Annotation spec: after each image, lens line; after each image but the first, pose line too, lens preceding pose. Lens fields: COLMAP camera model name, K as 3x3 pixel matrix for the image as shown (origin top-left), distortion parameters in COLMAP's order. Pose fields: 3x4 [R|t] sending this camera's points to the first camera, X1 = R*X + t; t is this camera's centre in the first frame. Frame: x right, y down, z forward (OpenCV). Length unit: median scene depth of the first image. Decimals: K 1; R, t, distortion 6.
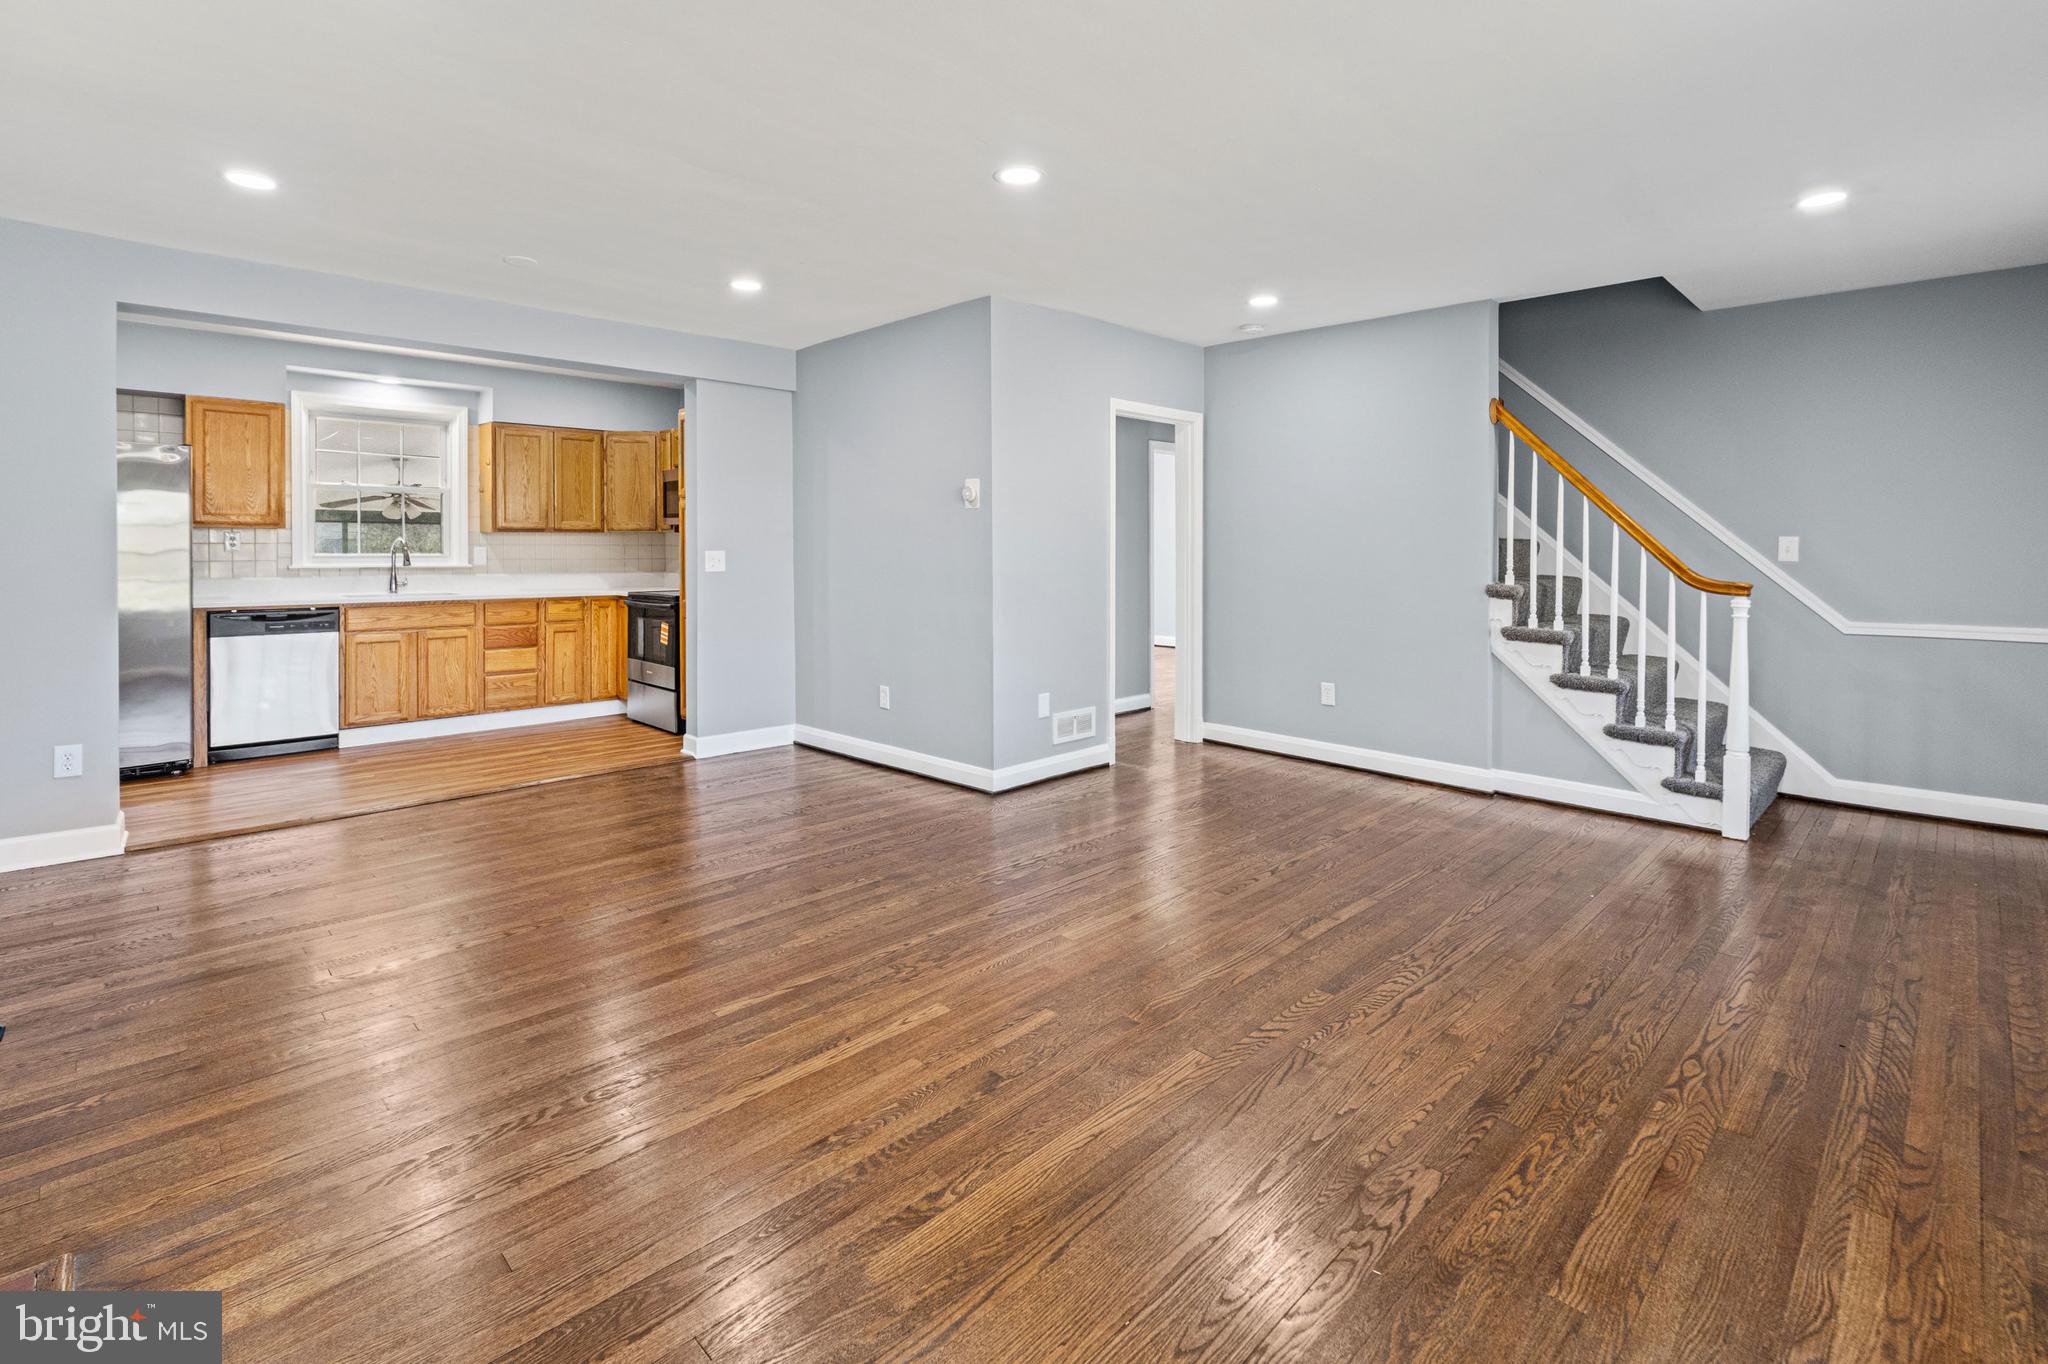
lens RADIAL K [[951.5, 0, 1020.8], [0, 951.5, 561.0], [0, 0, 1]] dist [-0.002914, -0.000448]
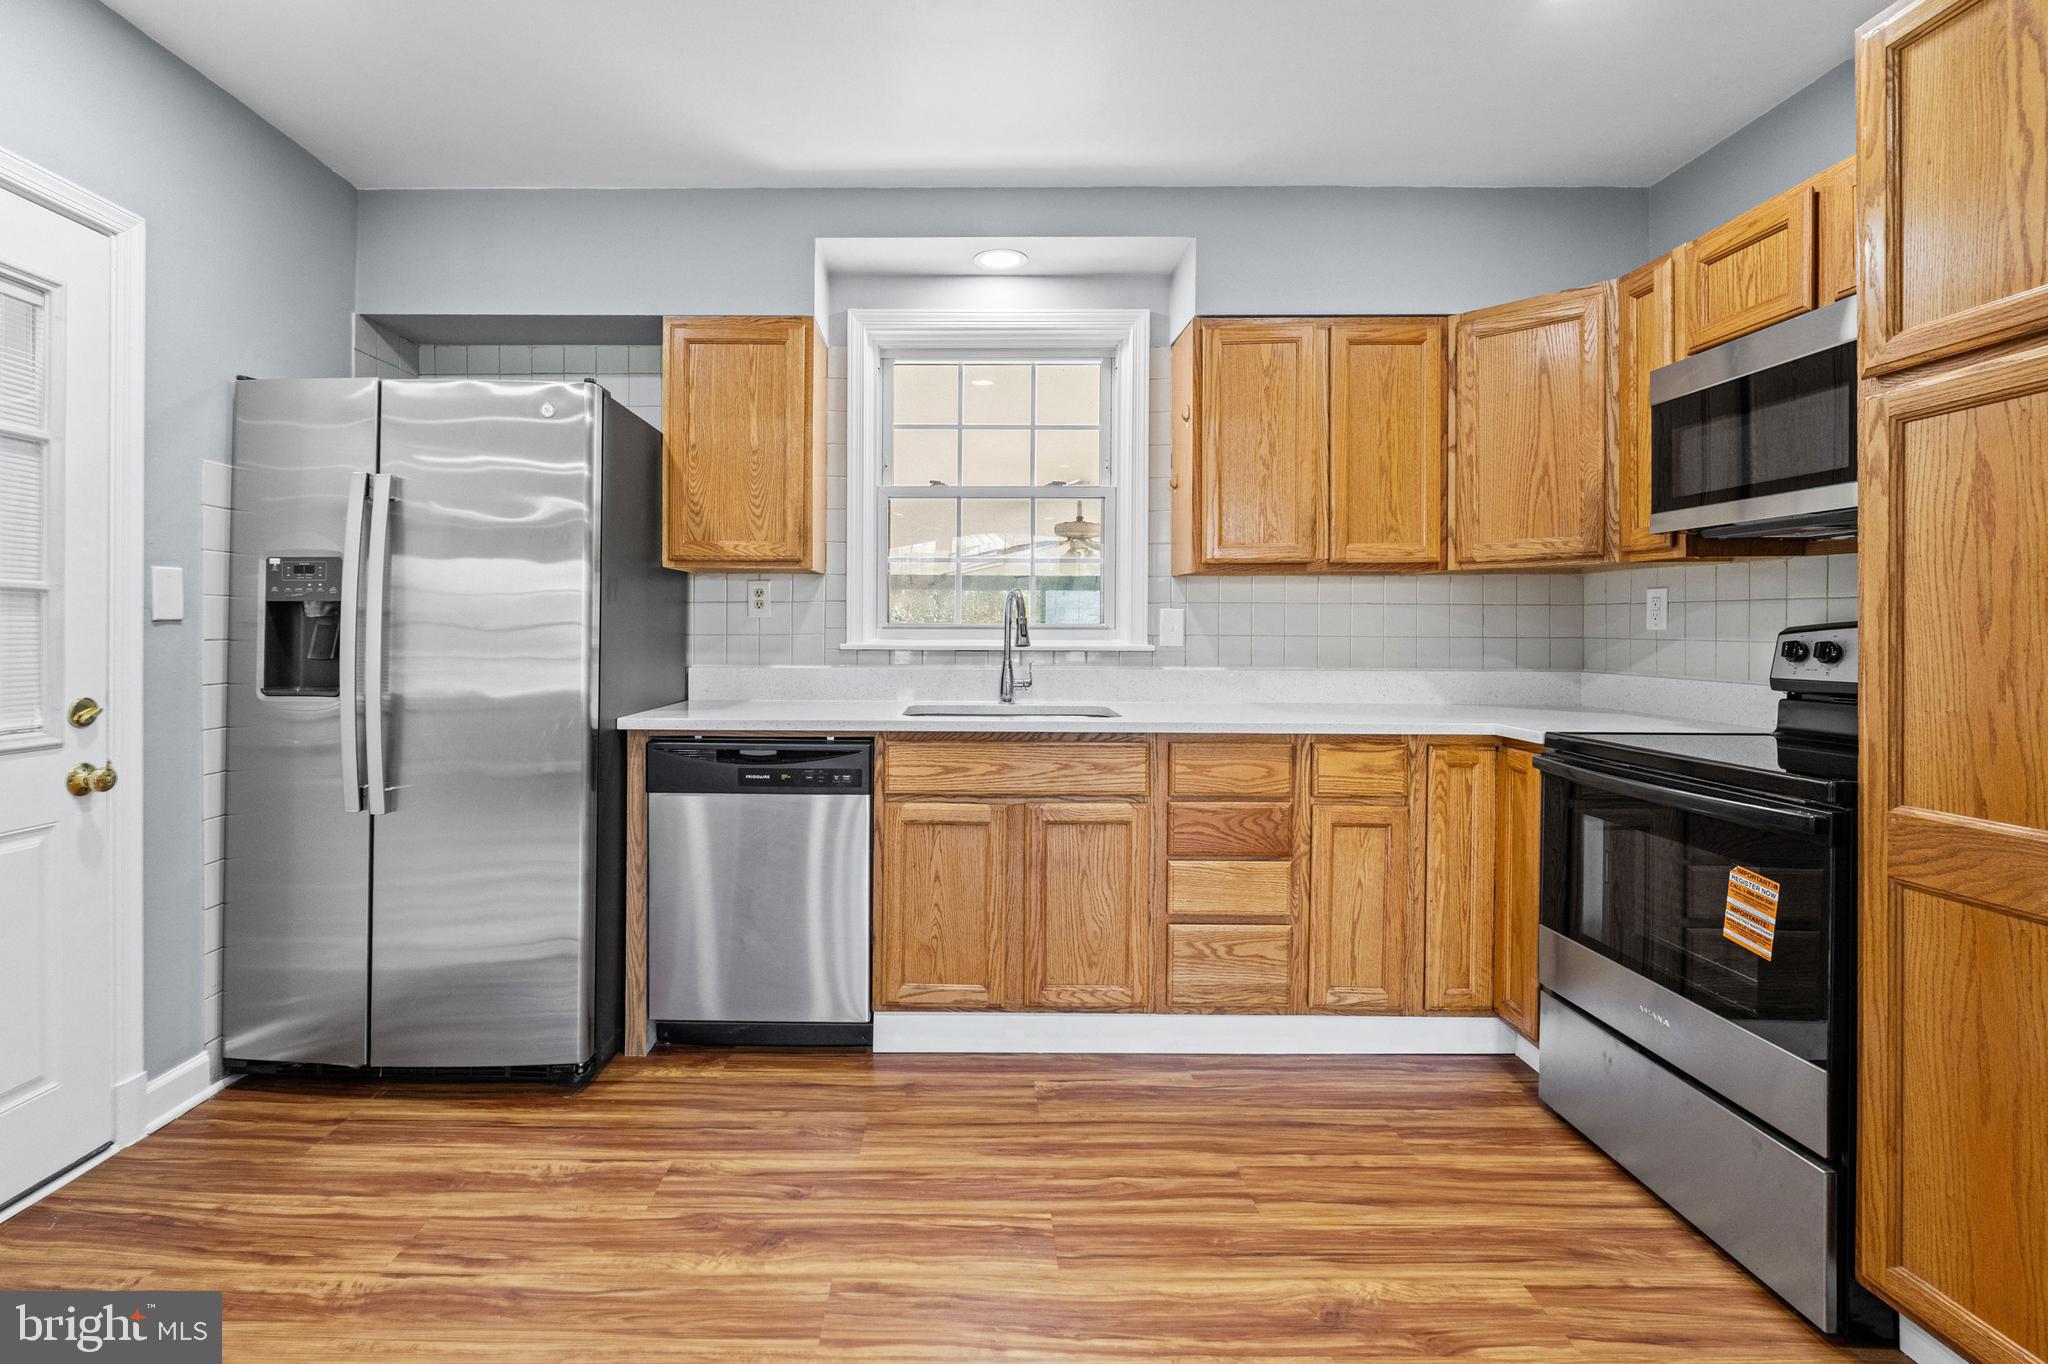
lens RADIAL K [[925.9, 0, 953.8], [0, 925.9, 634.8], [0, 0, 1]] dist [-0.000076, -0.000024]
pose [[0.704938, 0.004718, -0.709253, -0.338816], [-0.011601, 0.999921, -0.004879, 0.001652], [0.709174, 0.011667, 0.704937, 0.635897]]
